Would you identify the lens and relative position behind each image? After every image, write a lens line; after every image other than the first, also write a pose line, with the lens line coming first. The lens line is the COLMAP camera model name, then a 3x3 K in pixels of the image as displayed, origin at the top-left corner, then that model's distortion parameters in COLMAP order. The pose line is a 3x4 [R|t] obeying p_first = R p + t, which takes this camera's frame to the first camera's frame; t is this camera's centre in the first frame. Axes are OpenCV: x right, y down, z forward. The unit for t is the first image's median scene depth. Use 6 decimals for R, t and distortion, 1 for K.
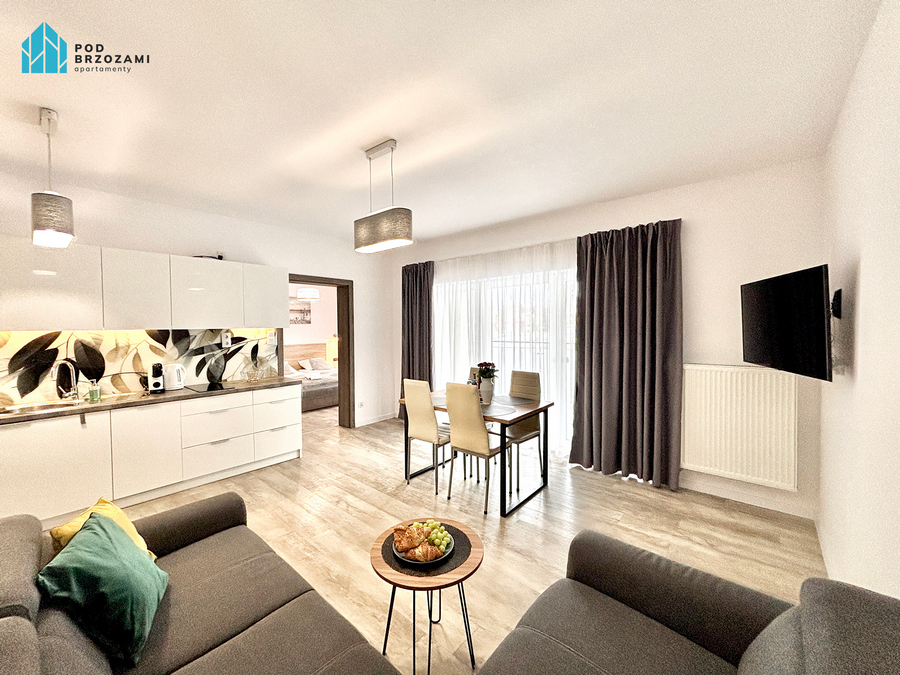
lens RADIAL K [[369.3, 0, 446.1], [0, 369.3, 338.4], [0, 0, 1]] dist [0.010494, 0.000020]
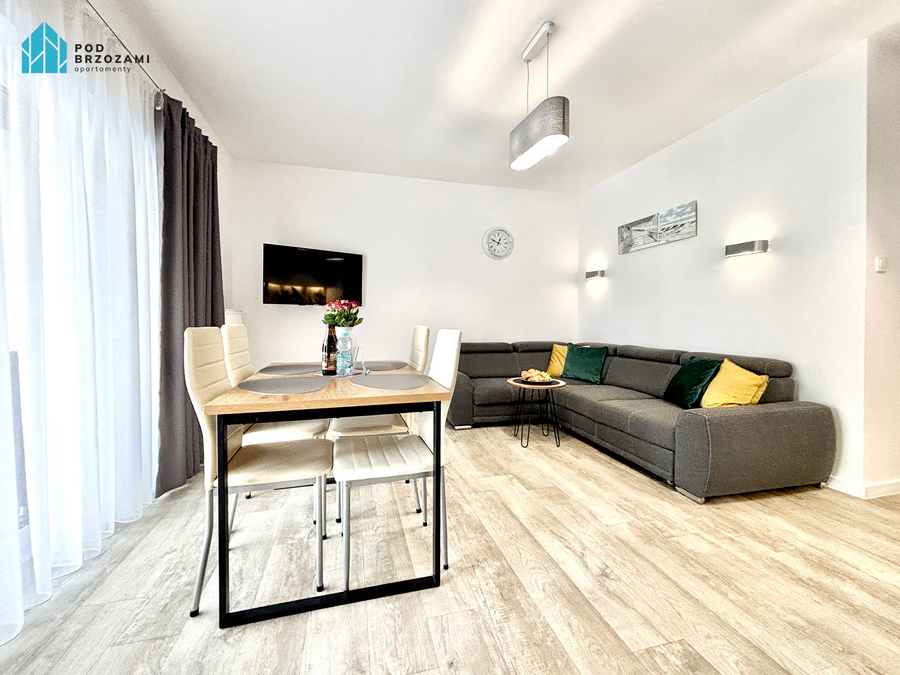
lens RADIAL K [[357.5, 0, 452.9], [0, 357.5, 322.6], [0, 0, 1]] dist [0.000283, 0.000031]
pose [[-0.831732, -0.005065, 0.555155, -0.346353], [0.016163, 0.999314, 0.033332, 0.080382], [-0.554943, 0.036696, -0.831079, 1.334834]]
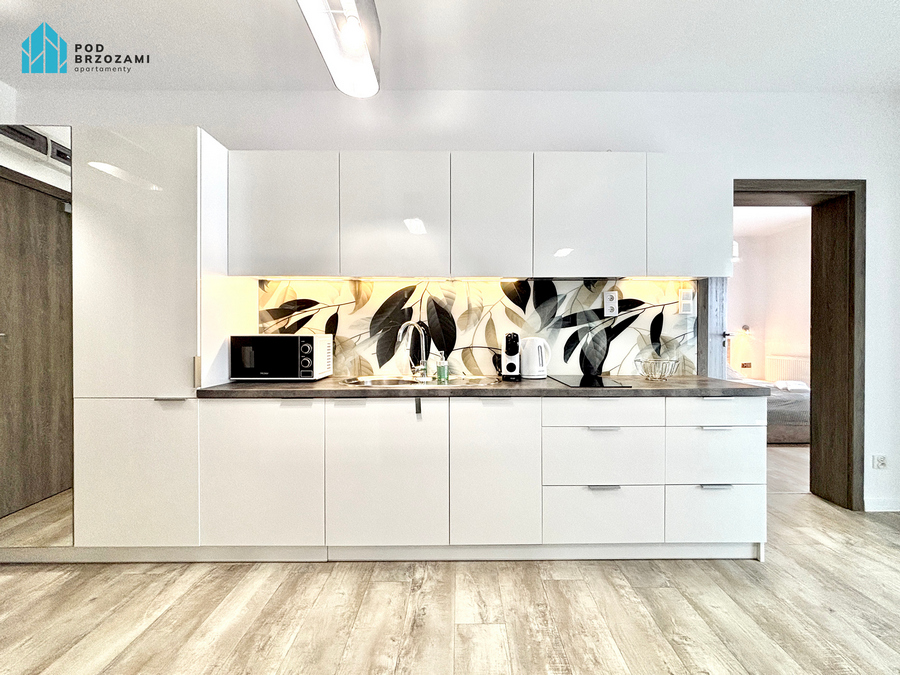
lens RADIAL K [[363.6, 0, 449.6], [0, 363.6, 338.1], [0, 0, 1]] dist [0.001917, 0.000093]
pose [[0.637496, 0.007019, -0.770422, -0.363155], [-0.030962, 0.999384, -0.016515, 0.086793], [0.769831, 0.034382, 0.637321, 0.514152]]
